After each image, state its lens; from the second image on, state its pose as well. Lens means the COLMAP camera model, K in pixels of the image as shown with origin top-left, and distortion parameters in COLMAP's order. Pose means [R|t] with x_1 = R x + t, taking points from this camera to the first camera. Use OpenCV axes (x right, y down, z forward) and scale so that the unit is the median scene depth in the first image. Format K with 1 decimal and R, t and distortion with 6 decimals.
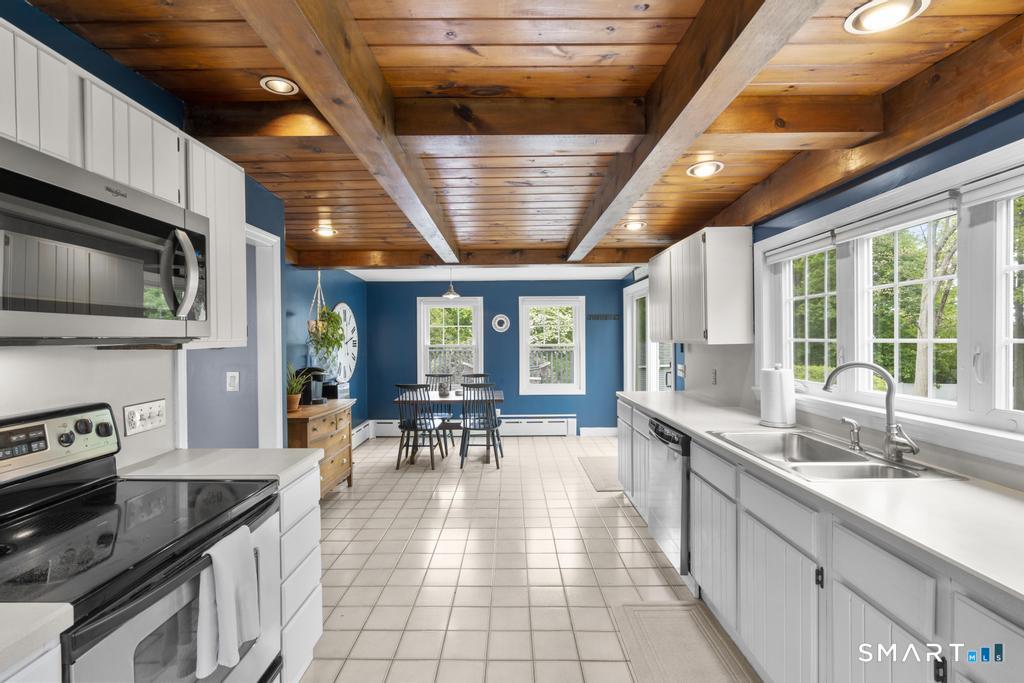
lens RADIAL K [[460.2, 0, 510.3], [0, 460.2, 340.2], [0, 0, 1]] dist [0.000645, 0.000556]
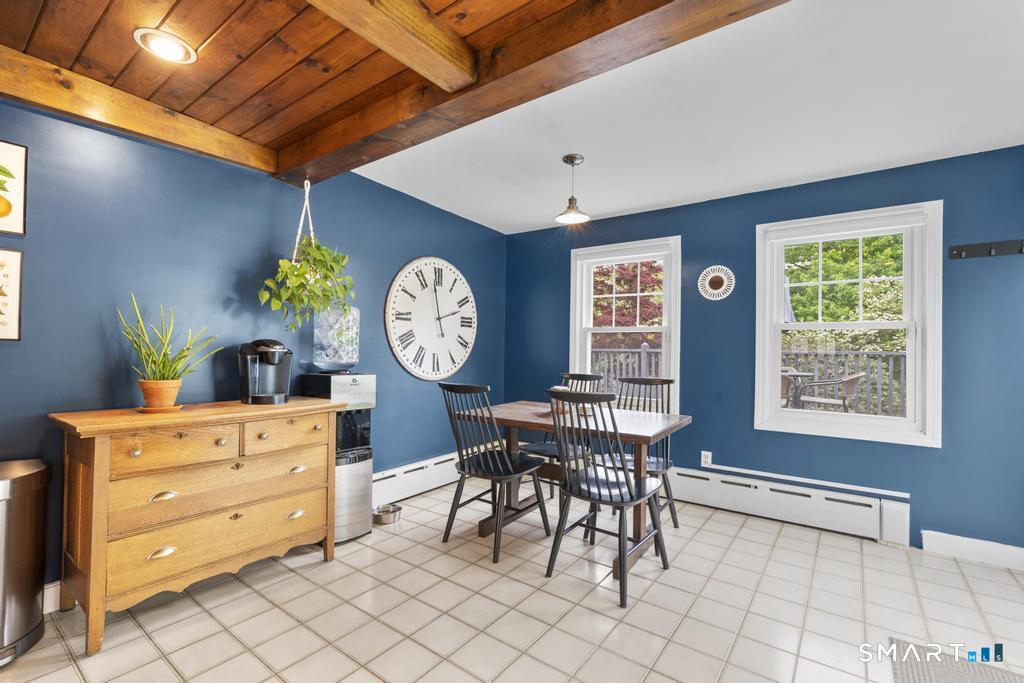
lens RADIAL K [[460.2, 0, 515.0], [0, 460.2, 343.1], [0, 0, 1]] dist [0.000645, 0.000556]
pose [[0.803598, 0.008115, -0.595117, 0.104307], [-0.021663, 0.999643, -0.015620, 0.042333], [0.594778, 0.025444, 0.803487, 0.465191]]
